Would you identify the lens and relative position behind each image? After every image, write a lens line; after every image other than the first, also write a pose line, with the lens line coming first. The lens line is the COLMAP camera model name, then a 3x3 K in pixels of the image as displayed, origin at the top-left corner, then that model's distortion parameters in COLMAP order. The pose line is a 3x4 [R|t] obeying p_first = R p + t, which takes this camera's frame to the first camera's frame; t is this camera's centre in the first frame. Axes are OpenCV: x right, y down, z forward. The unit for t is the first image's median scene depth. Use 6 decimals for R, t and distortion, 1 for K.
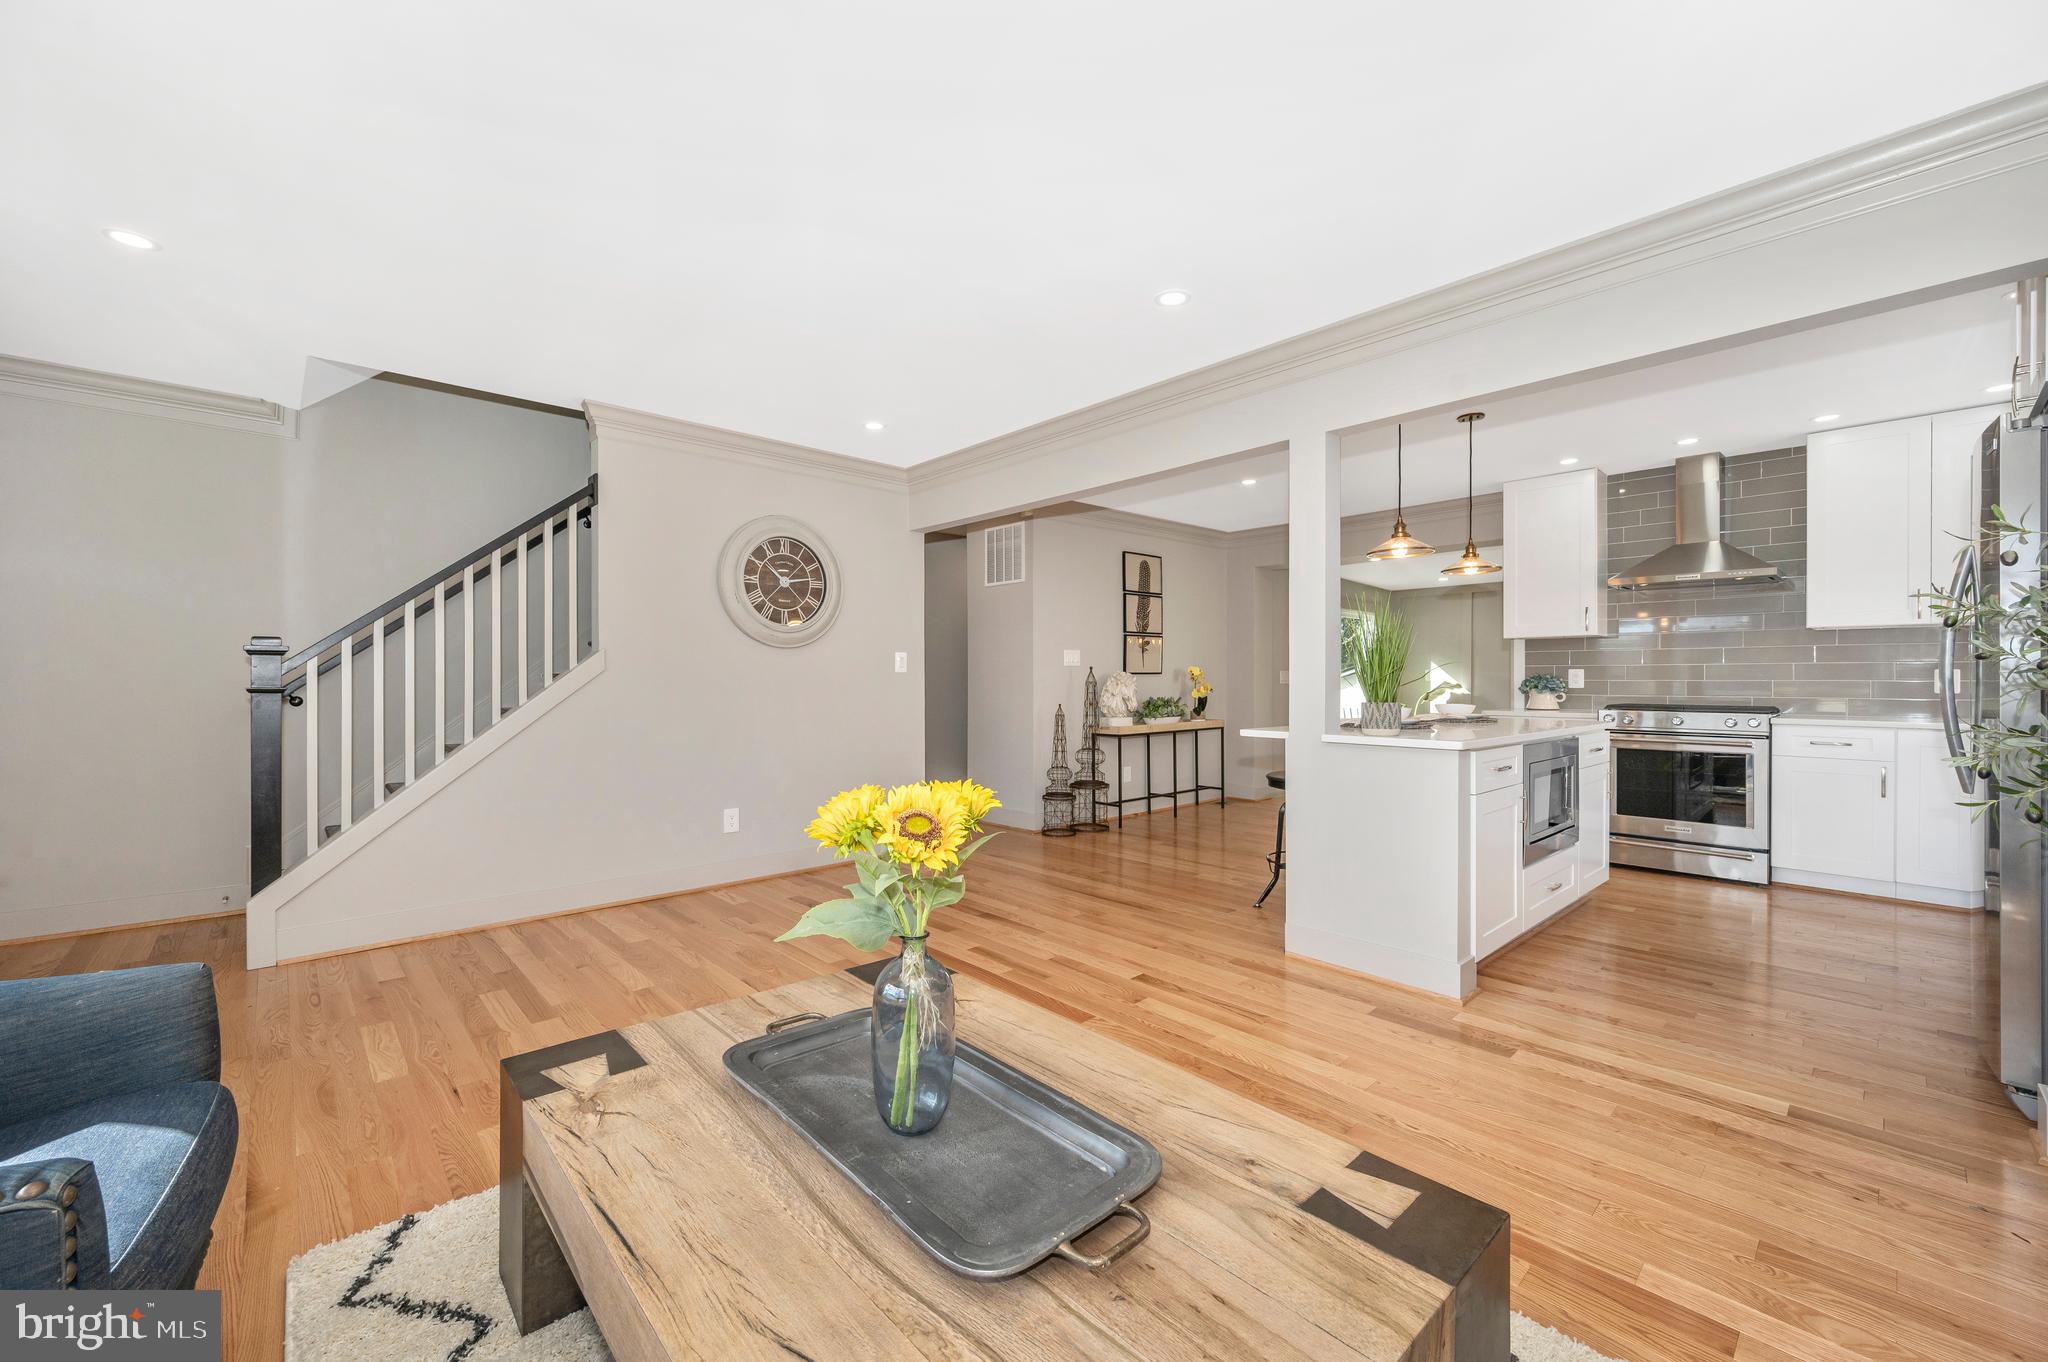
lens RADIAL K [[815.0, 0, 1017.6], [0, 815.0, 679.3], [0, 0, 1]] dist [-0.000459, -0.000083]
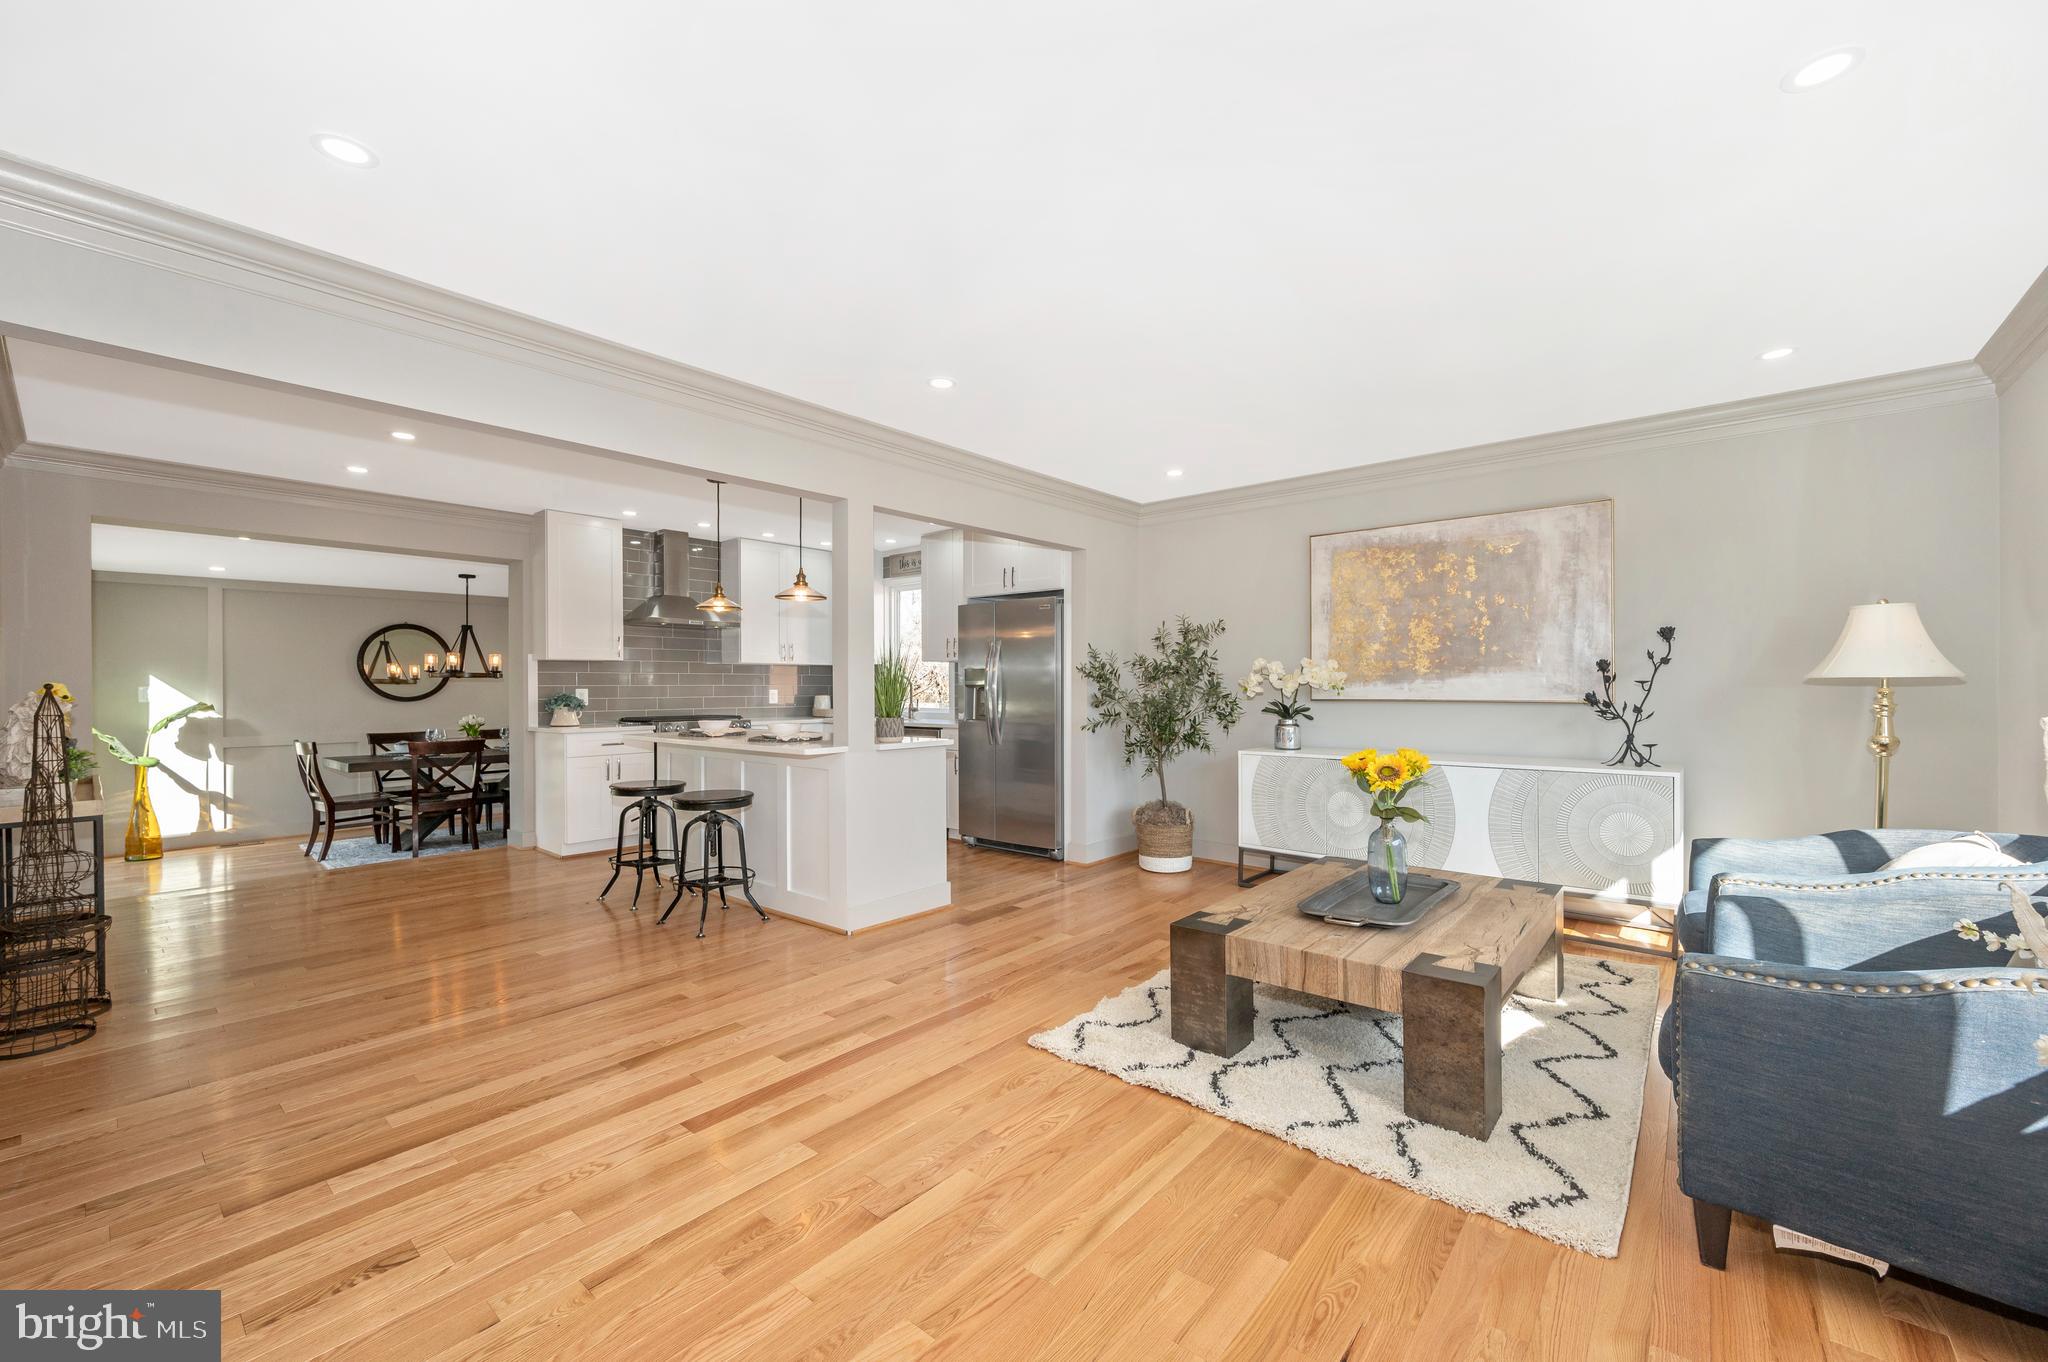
lens RADIAL K [[815.7, 0, 1032.3], [0, 815.7, 695.0], [0, 0, 1]] dist [0.002598, 0.000378]
pose [[-0.133389, -0.009637, 0.991017, -0.614835], [0.005893, 0.999927, 0.010516, -0.014359], [-0.991046, 0.007243, -0.133322, 0.628899]]
